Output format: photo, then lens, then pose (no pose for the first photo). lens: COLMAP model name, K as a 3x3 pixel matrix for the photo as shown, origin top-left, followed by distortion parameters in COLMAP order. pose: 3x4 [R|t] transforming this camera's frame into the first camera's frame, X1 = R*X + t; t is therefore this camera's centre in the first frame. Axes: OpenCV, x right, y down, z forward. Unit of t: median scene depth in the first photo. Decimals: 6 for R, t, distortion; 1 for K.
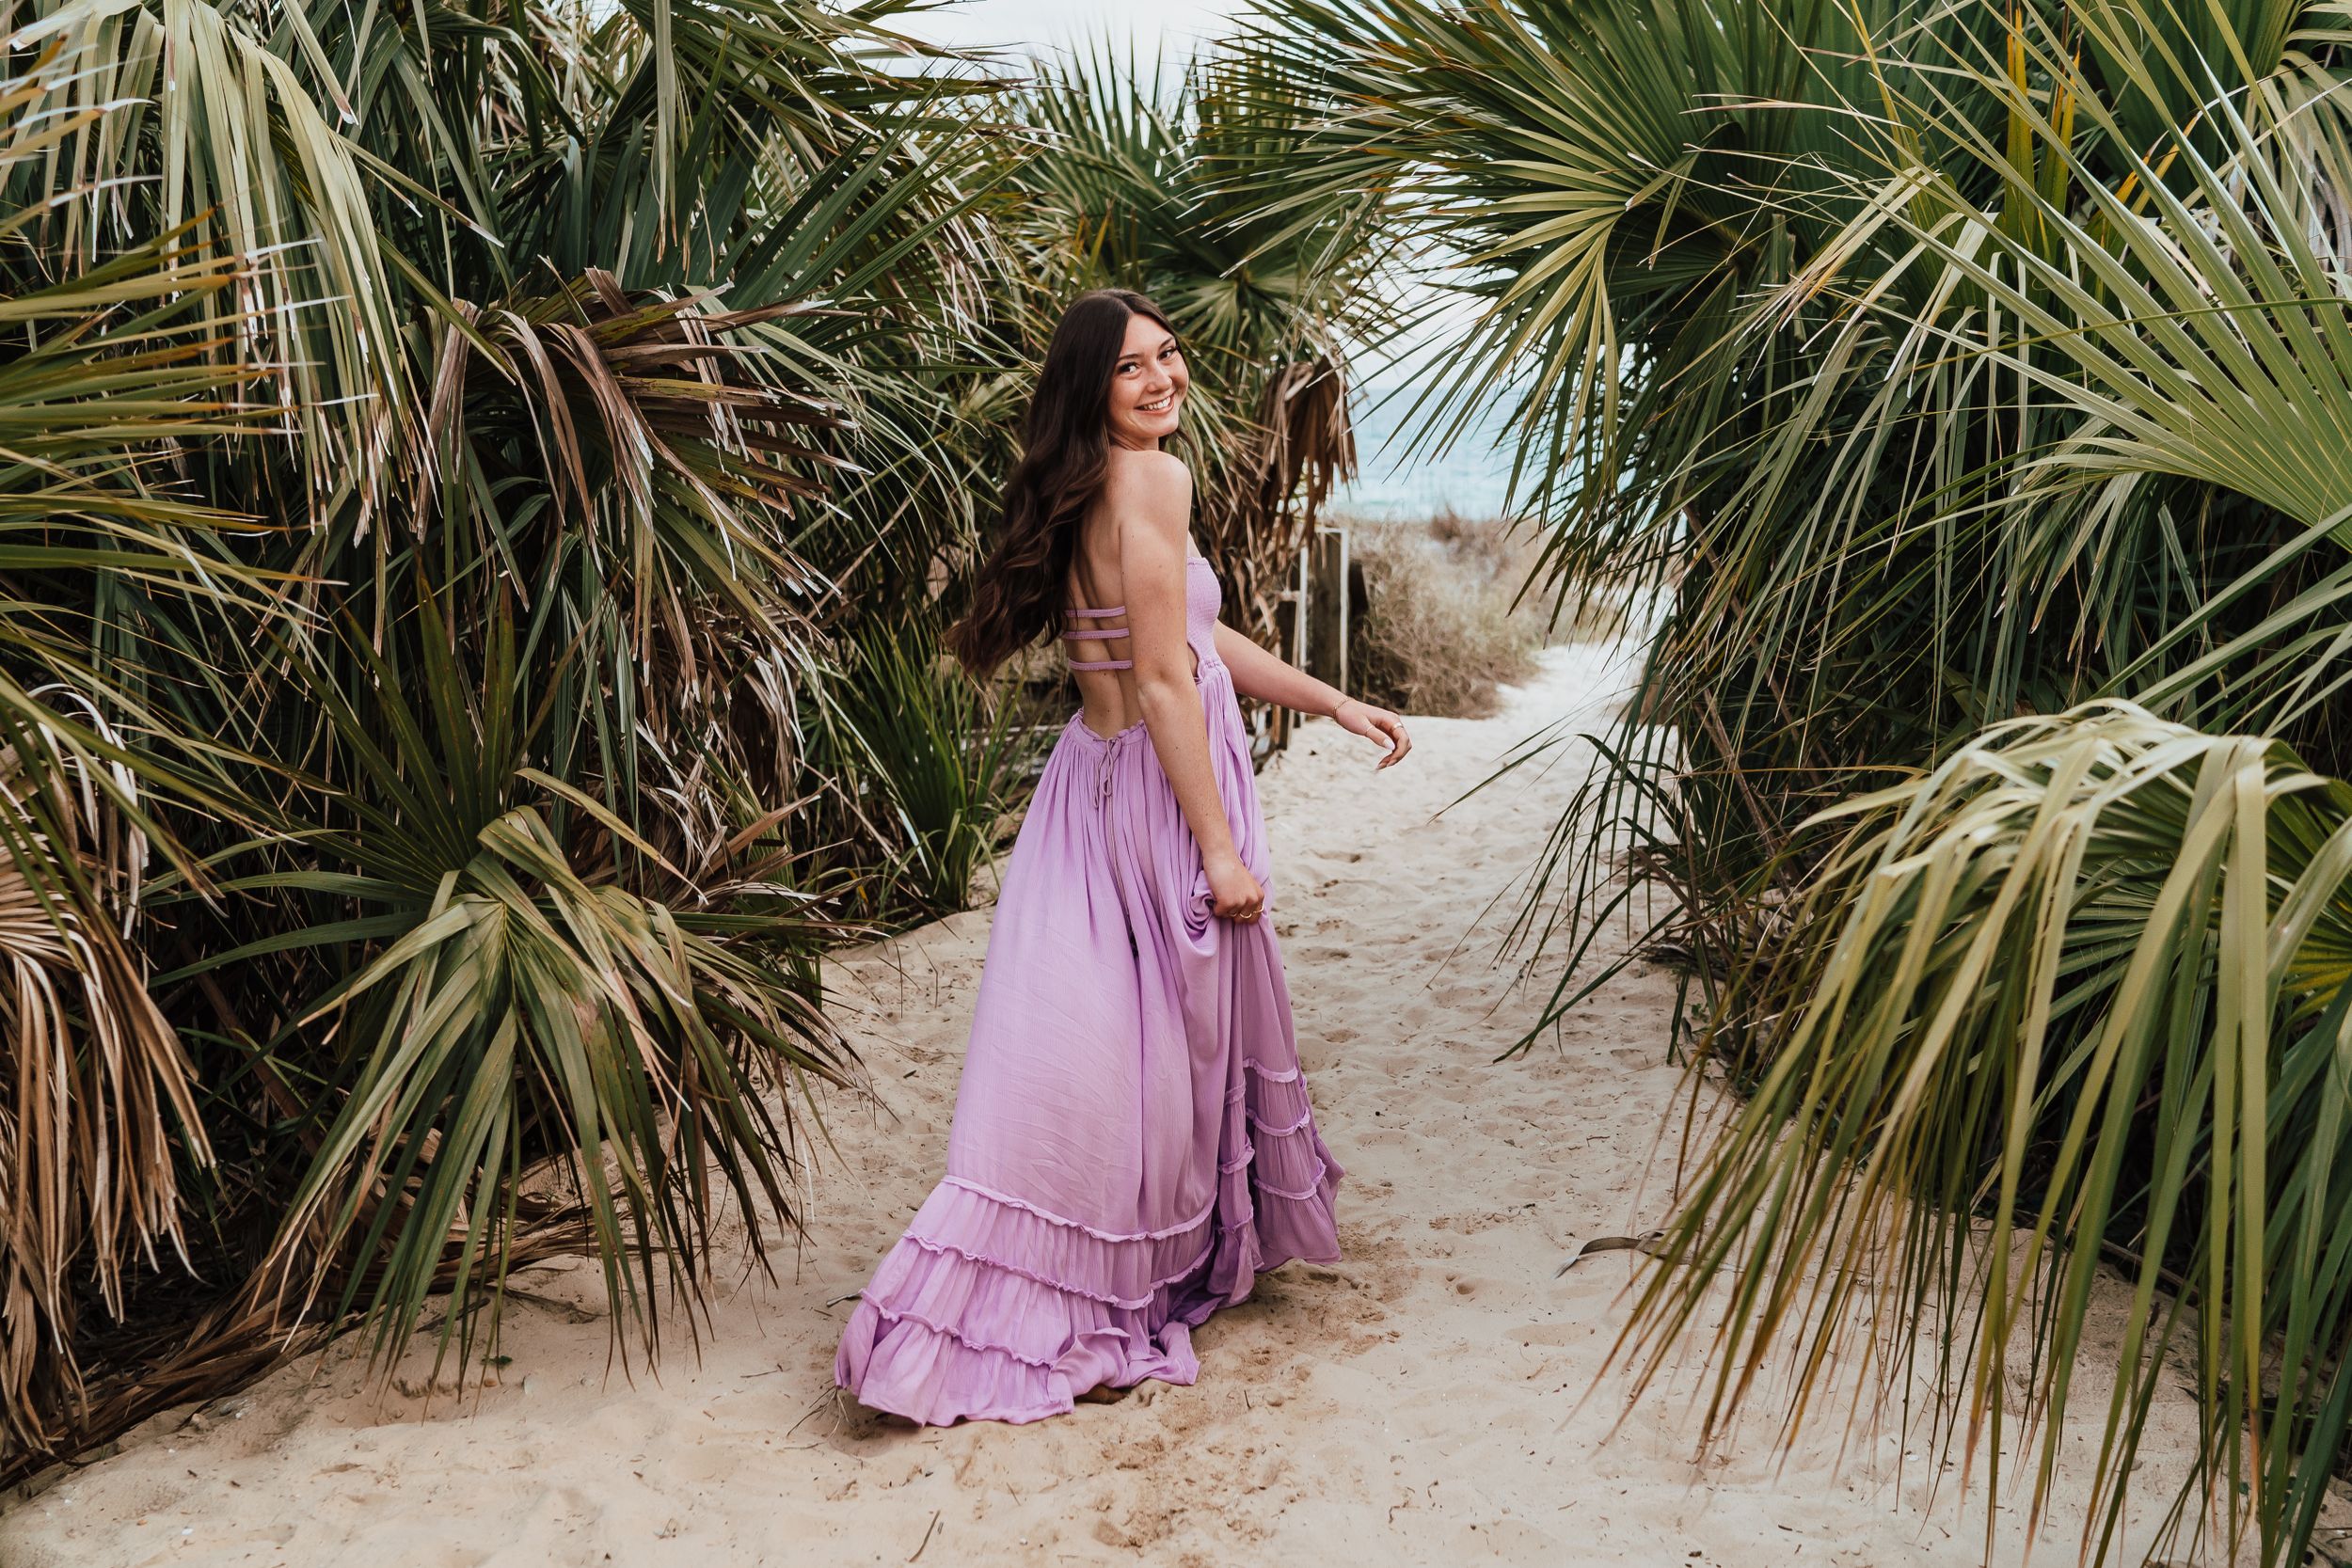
lens RADIAL K [[2669.4, 0, 1176.5], [0, 2669.4, 819.6], [0, 0, 1]] dist [-0.010538, -0.013805]
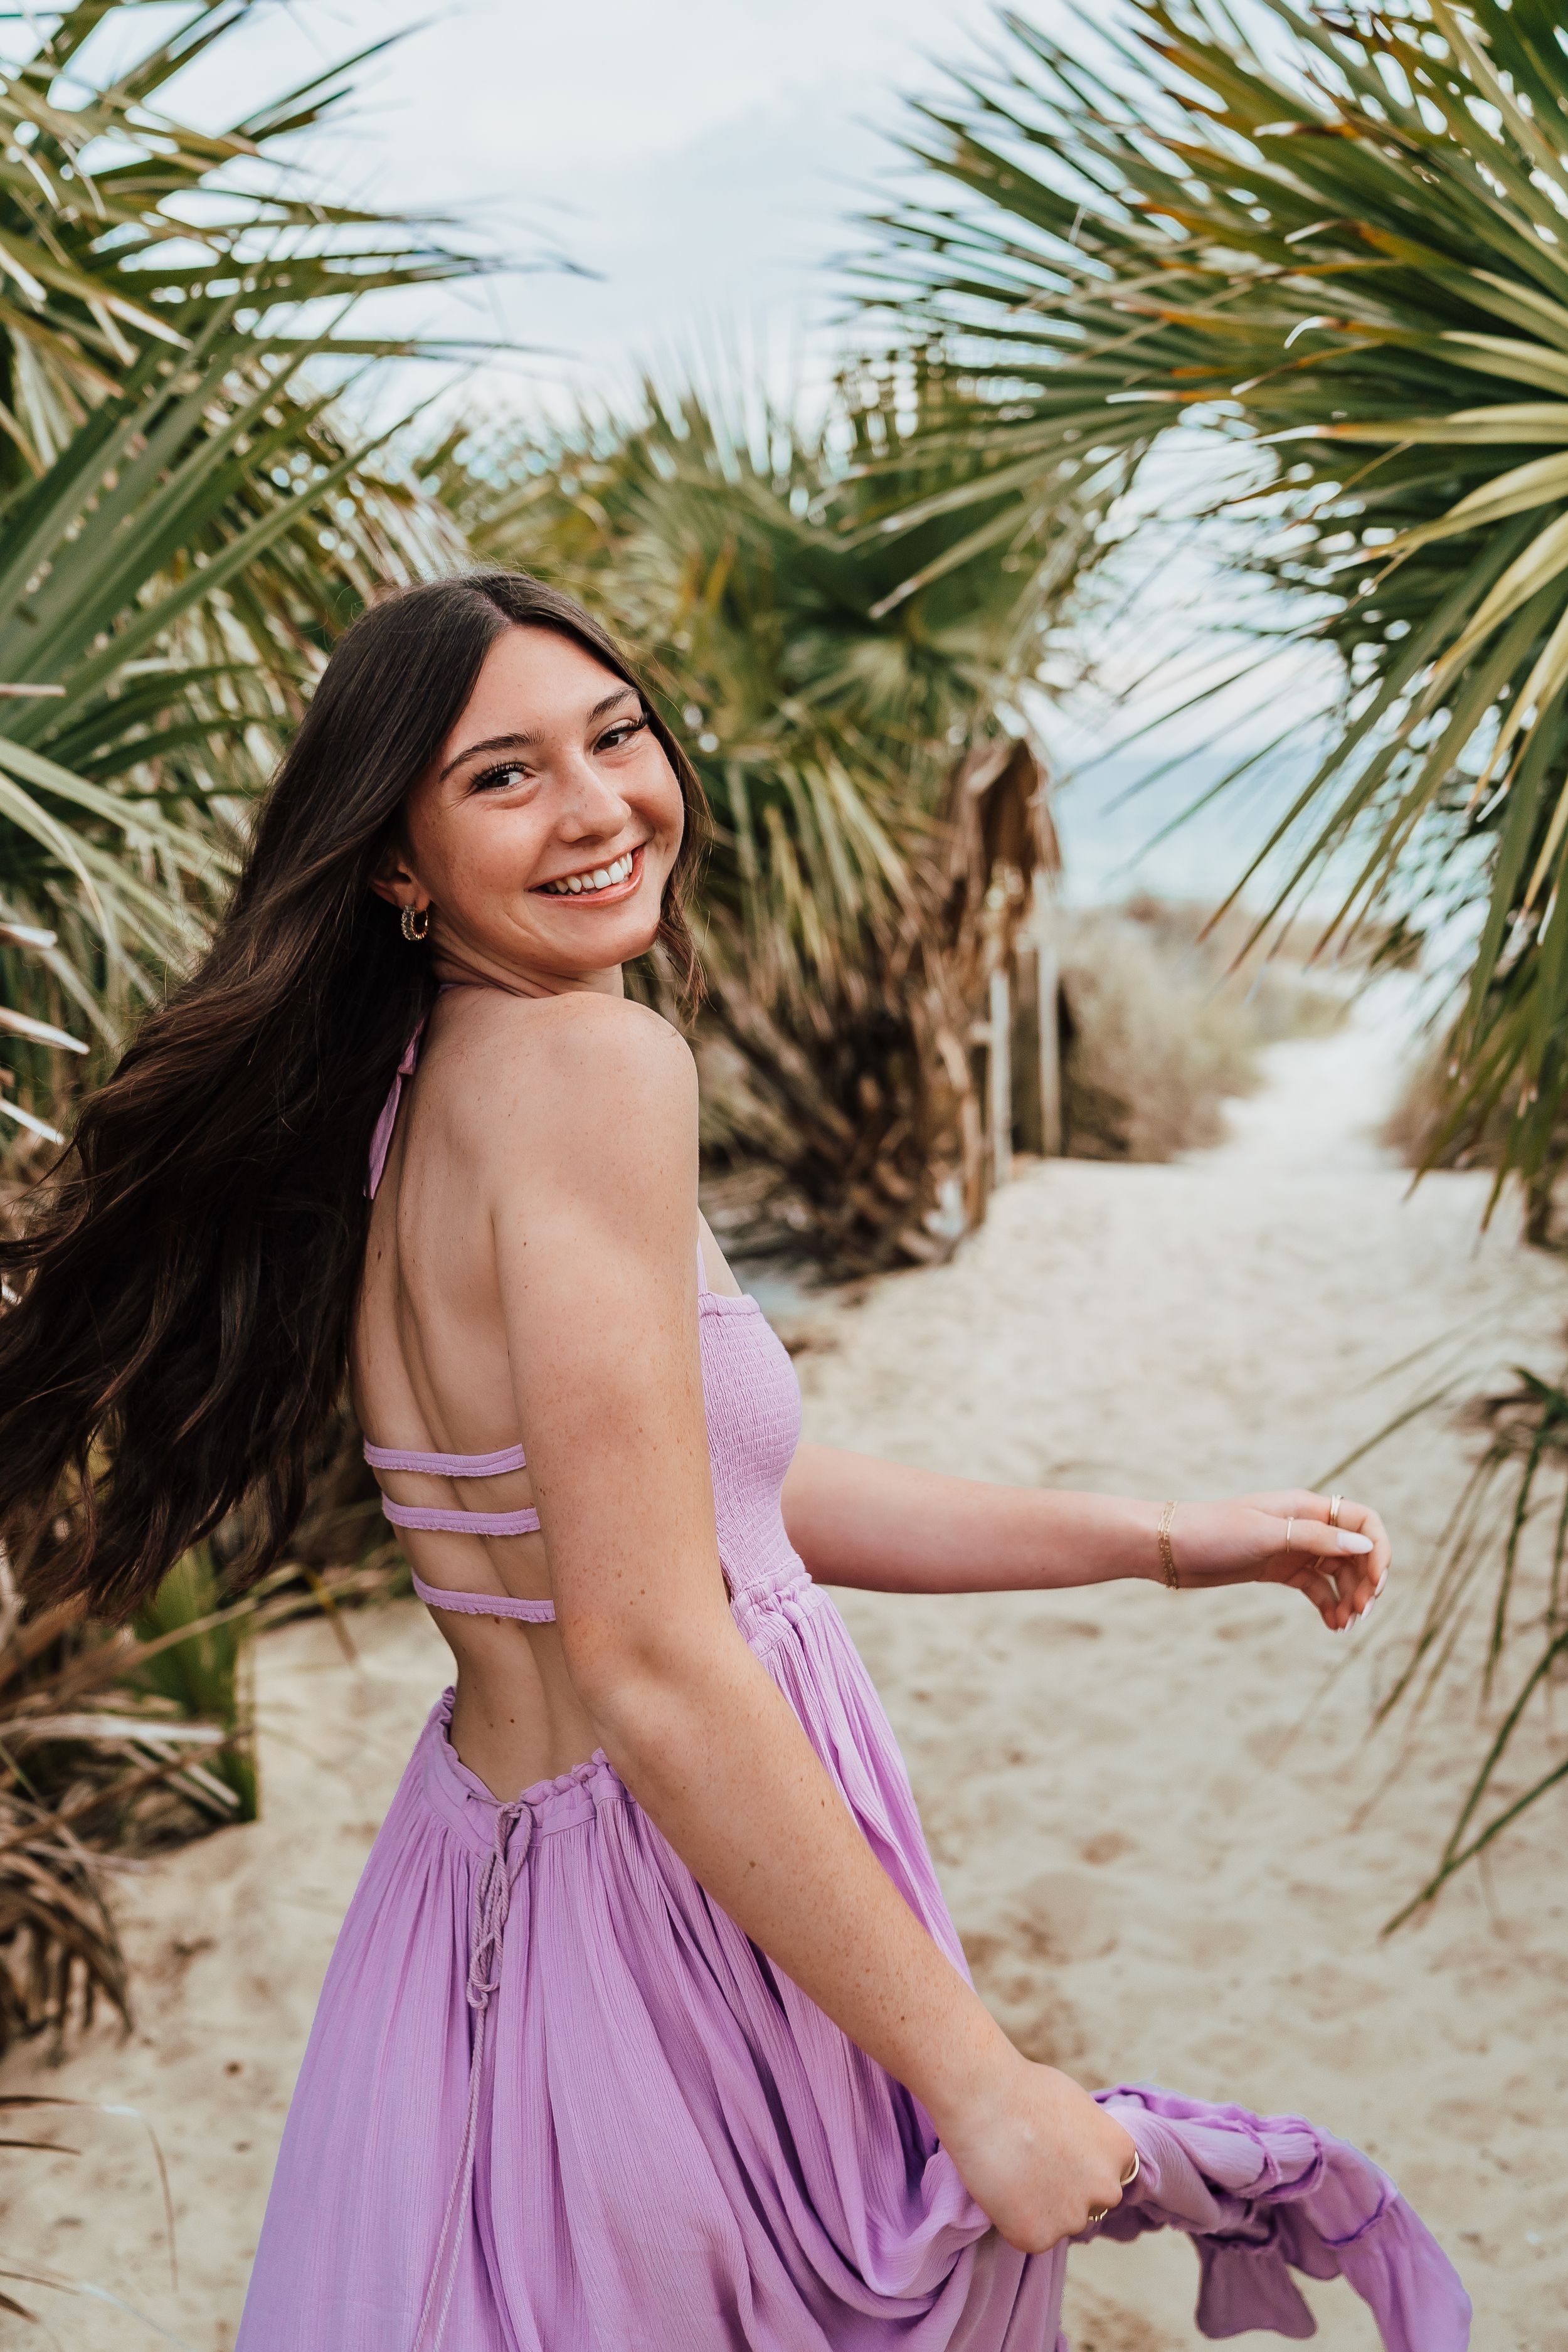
lens RADIAL K [[2669.7, 0, 625.1], [0, 2669.7, 1221.5], [0, 0, 1]] dist [-0.010538, -0.013805]
pose [[0.995448, -0.024310, -0.092154, 0.020475], [0.024656, 0.999693, 0.002623, -0.085574], [0.092062, -0.004883, 0.995741, 0.503557]]
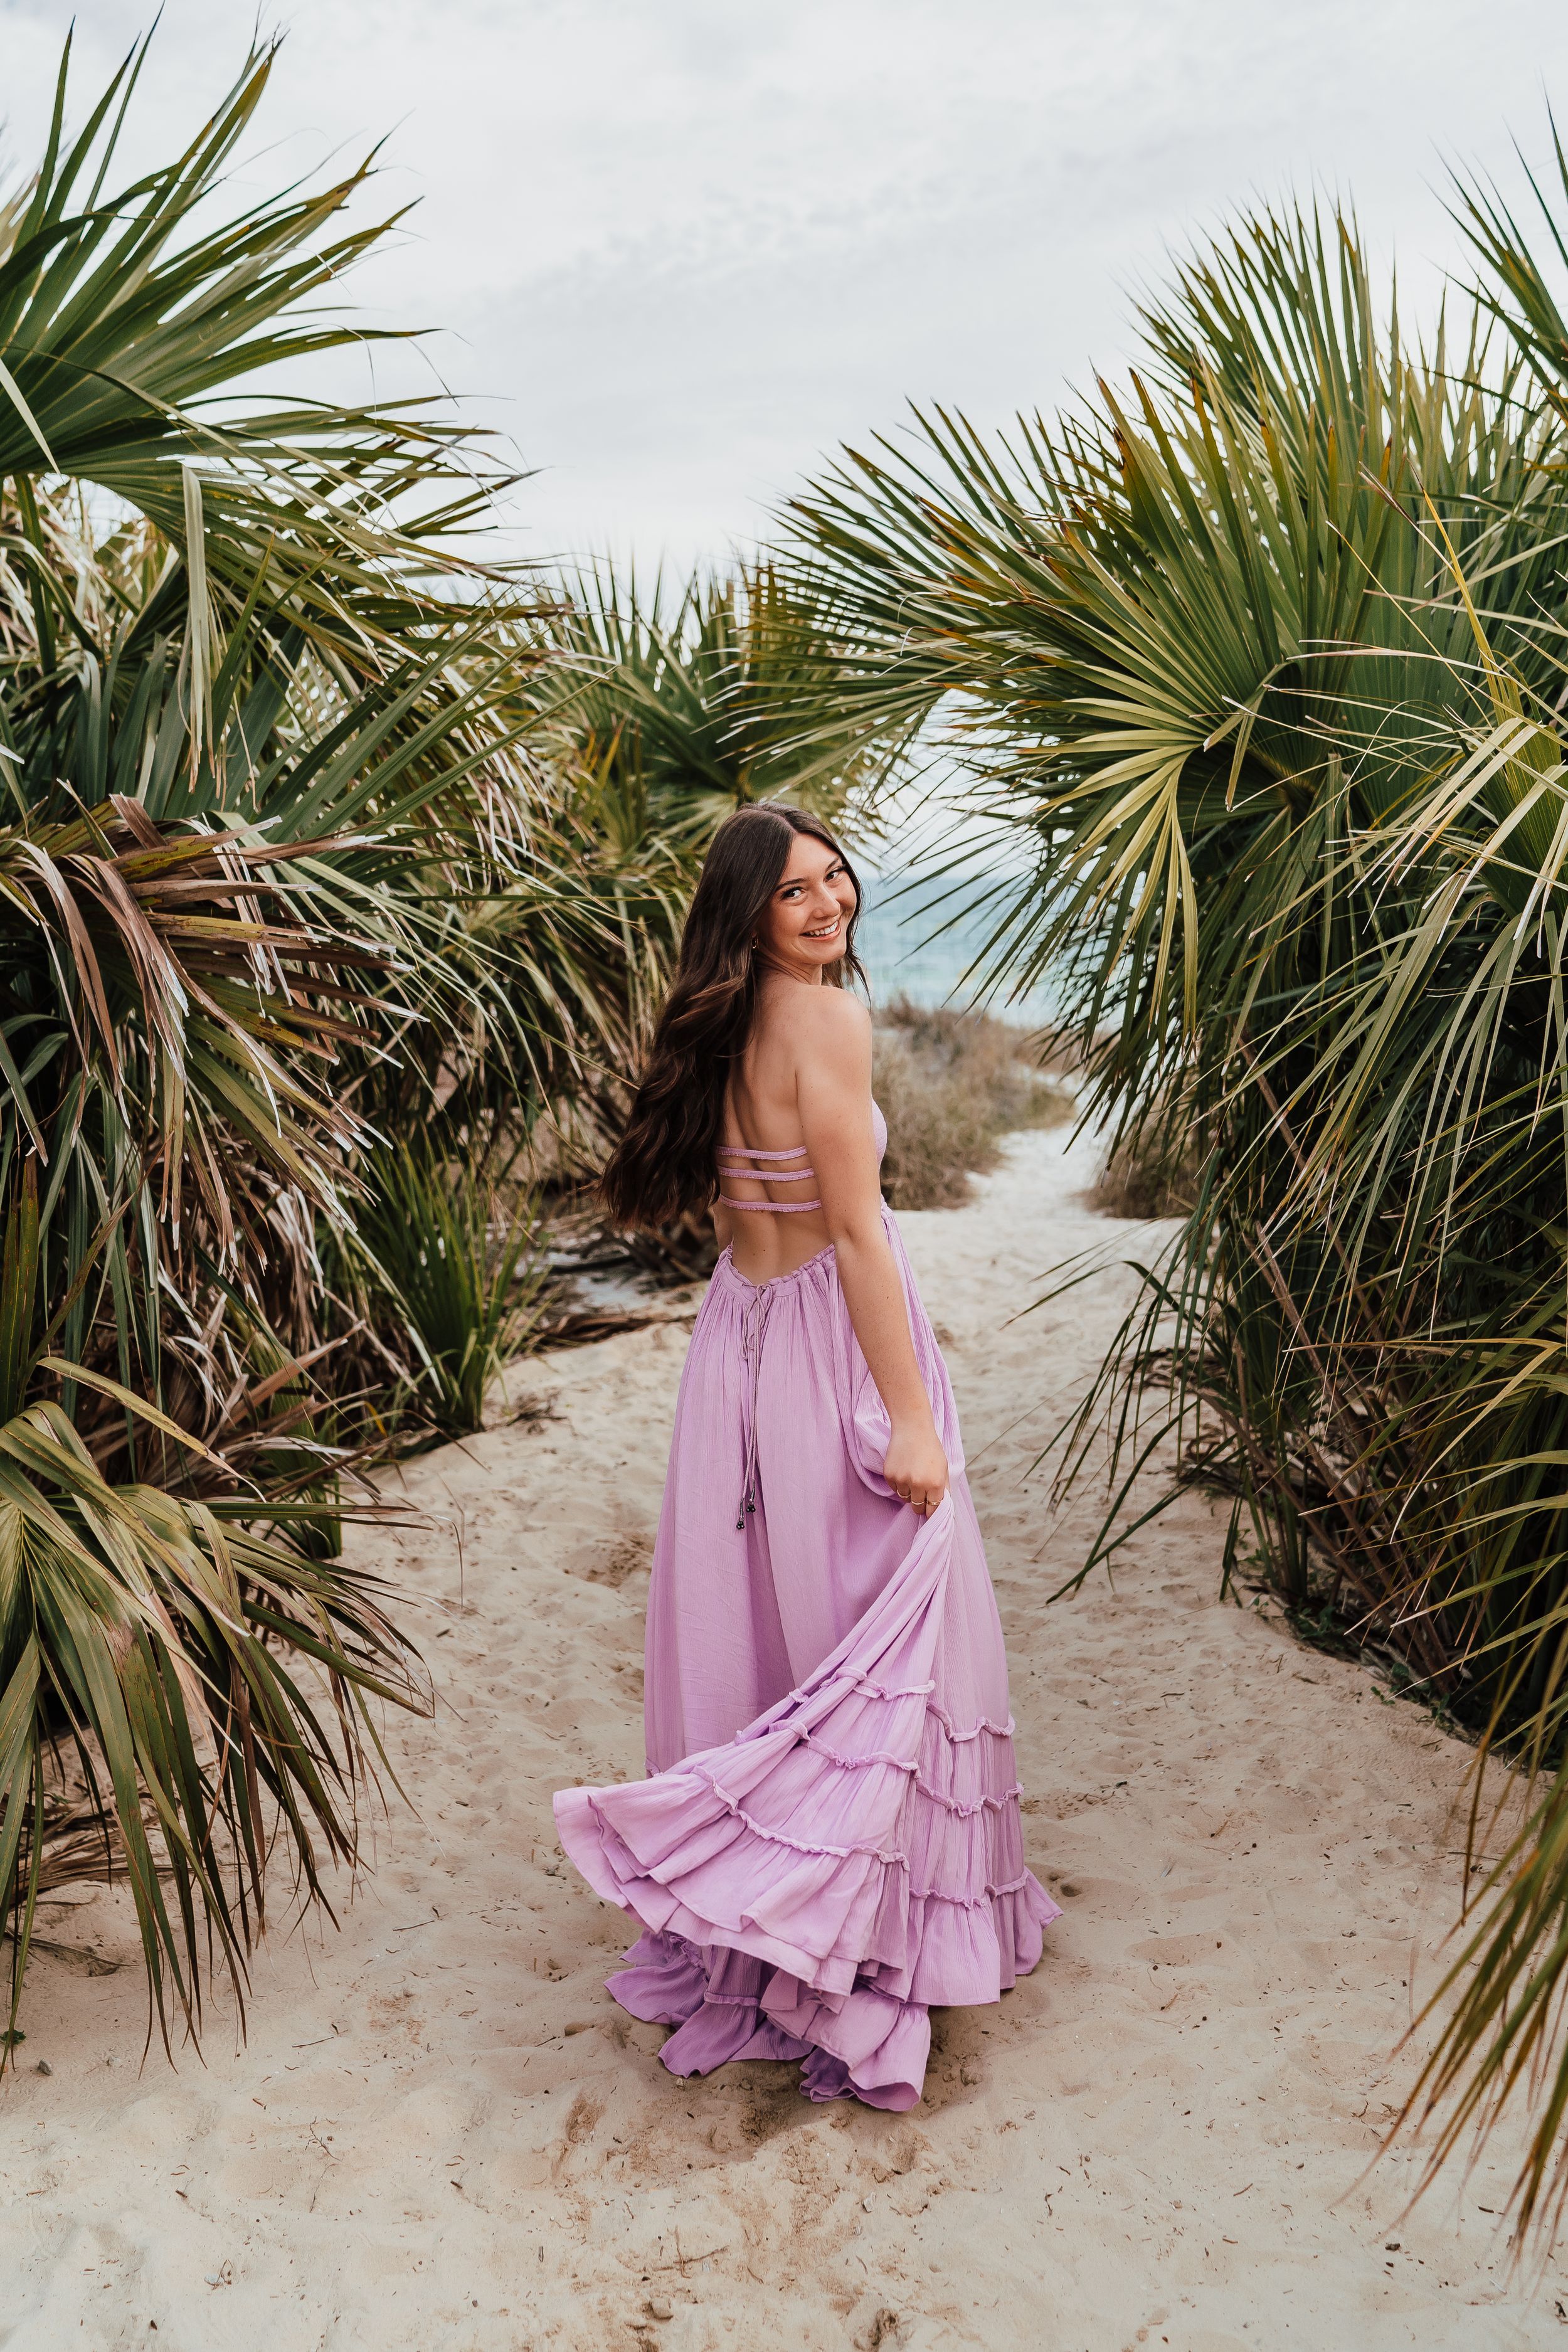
lens RADIAL K [[2527.7, 0, 929.8], [0, 2527.7, 1134.1], [0, 0, 1]] dist [-0.015367, 0.023087]
pose [[0.993449, -0.001621, 0.114263, -0.032810], [0.008565, 0.998143, -0.060304, -0.028377], [-0.113953, 0.060888, 0.991619, 0.085454]]
